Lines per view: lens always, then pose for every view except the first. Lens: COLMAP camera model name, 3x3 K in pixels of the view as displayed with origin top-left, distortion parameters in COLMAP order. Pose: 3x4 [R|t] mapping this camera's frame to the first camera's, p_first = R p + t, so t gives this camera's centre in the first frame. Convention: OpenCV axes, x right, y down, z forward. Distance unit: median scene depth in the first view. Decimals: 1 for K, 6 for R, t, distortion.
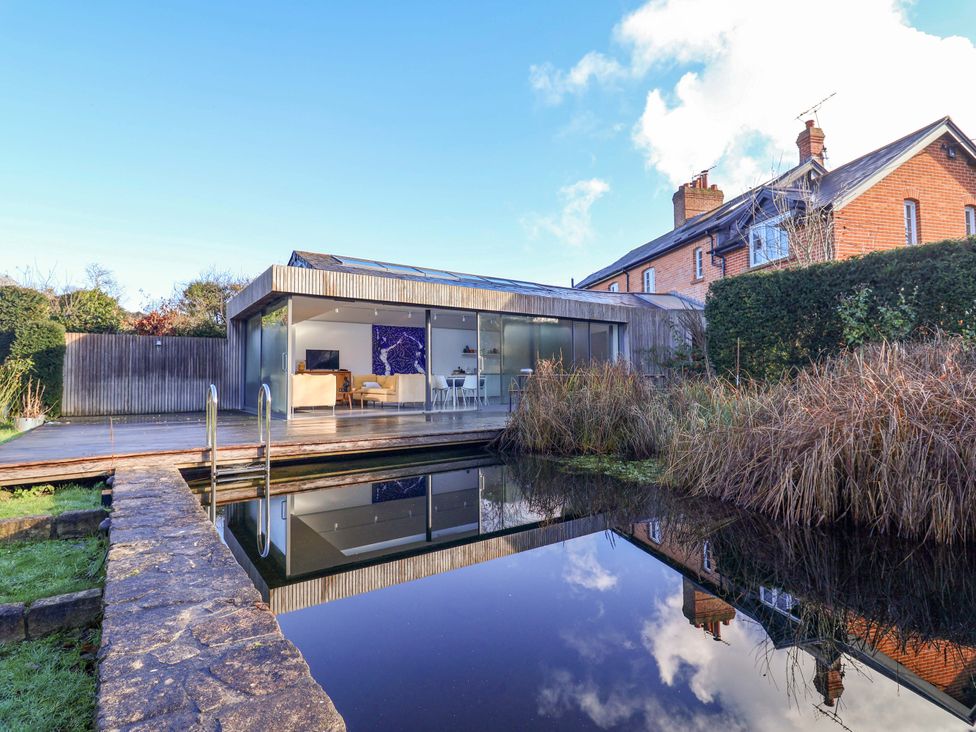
lens RADIAL K [[511.8, 0, 492.2], [0, 511.8, 363.4], [0, 0, 1]] dist [0.001908, -0.010898]
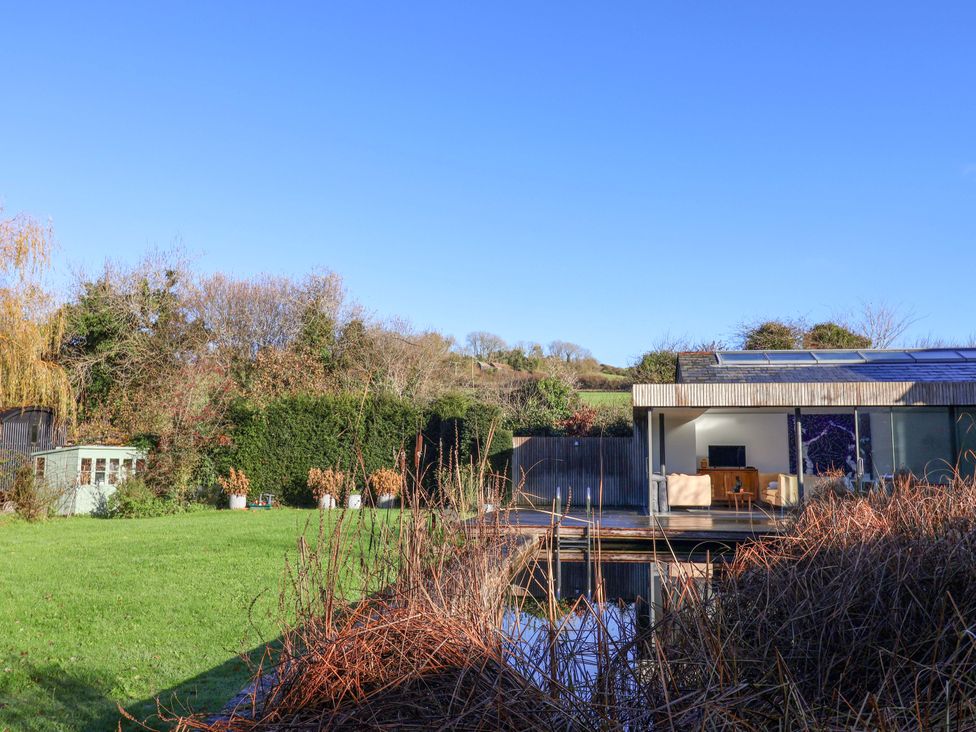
lens RADIAL K [[859.2, 0, 489.9], [0, 859.2, 365.4], [0, 0, 1]] dist [0.009358, 0.008148]
pose [[0.716326, -0.067414, -0.694502, 0.479525], [0.011061, 0.996294, -0.085300, -0.045241], [0.697678, 0.053421, 0.714417, -0.445699]]
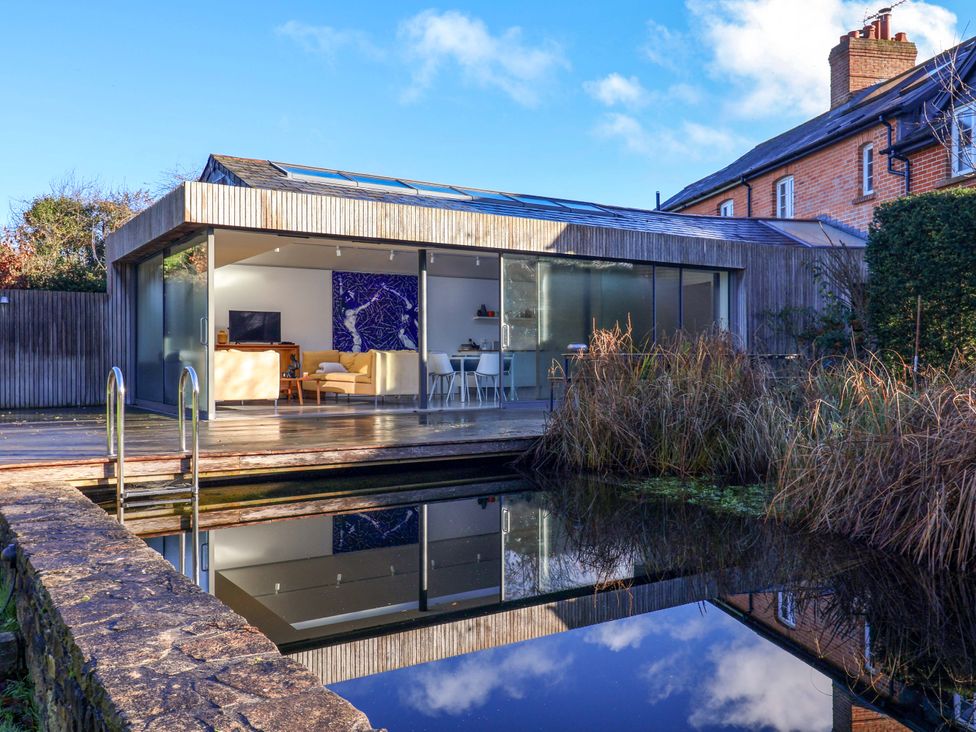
lens RADIAL K [[859.2, 0, 489.9], [0, 859.2, 365.4], [0, 0, 1]] dist [0.009358, 0.008148]
pose [[0.999201, 0.006417, -0.039451, 0.000555], [-0.004844, 0.999195, 0.039835, -0.003561], [0.039675, -0.039612, 0.998427, -0.052486]]
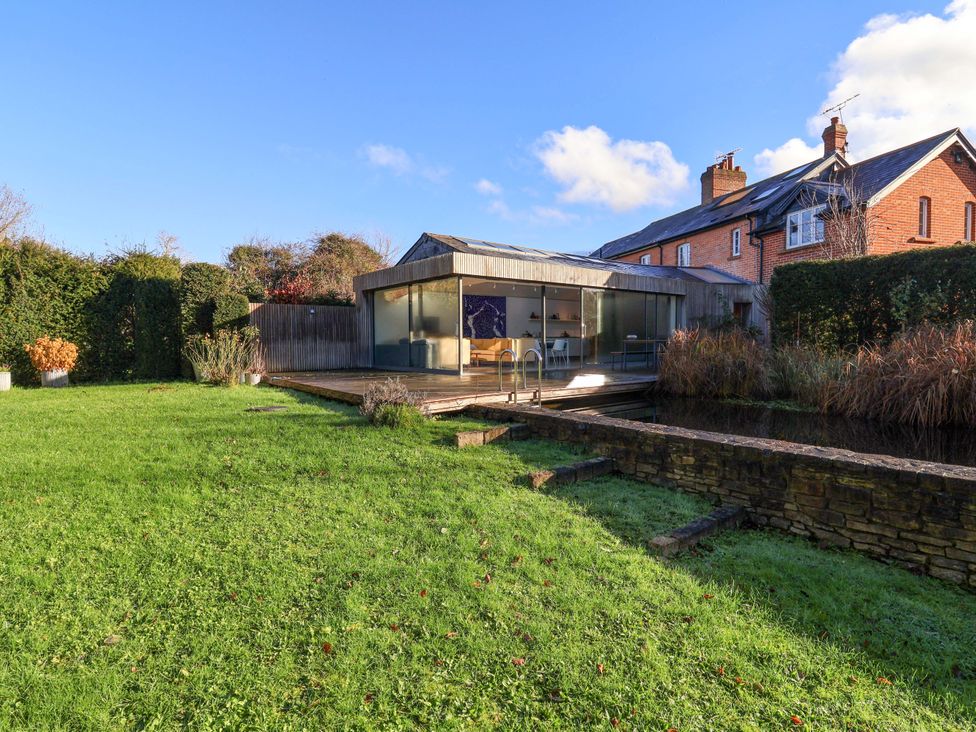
lens RADIAL K [[511.8, 0, 492.2], [0, 511.8, 363.4], [0, 0, 1]] dist [0.001908, -0.010898]
pose [[0.998567, 0.001073, 0.053501, -0.259540], [-0.005285, 0.996887, 0.078661, -0.013057], [-0.053250, -0.078831, 0.995465, -0.179515]]
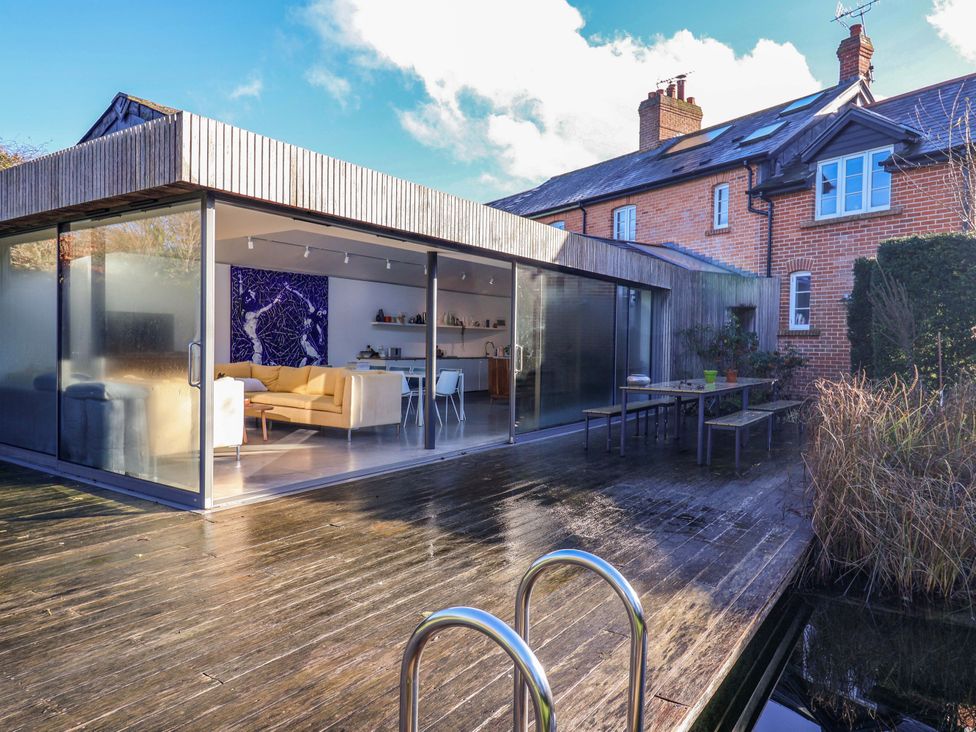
lens RADIAL K [[672.3, 0, 495.9], [0, 672.3, 364.6], [0, 0, 1]] dist [-0.000827, -0.000549]
pose [[0.938916, 0.014021, 0.343860, -0.245891], [-0.036583, 0.997575, 0.059214, -0.028575], [-0.342196, -0.068176, 0.937152, 0.286884]]
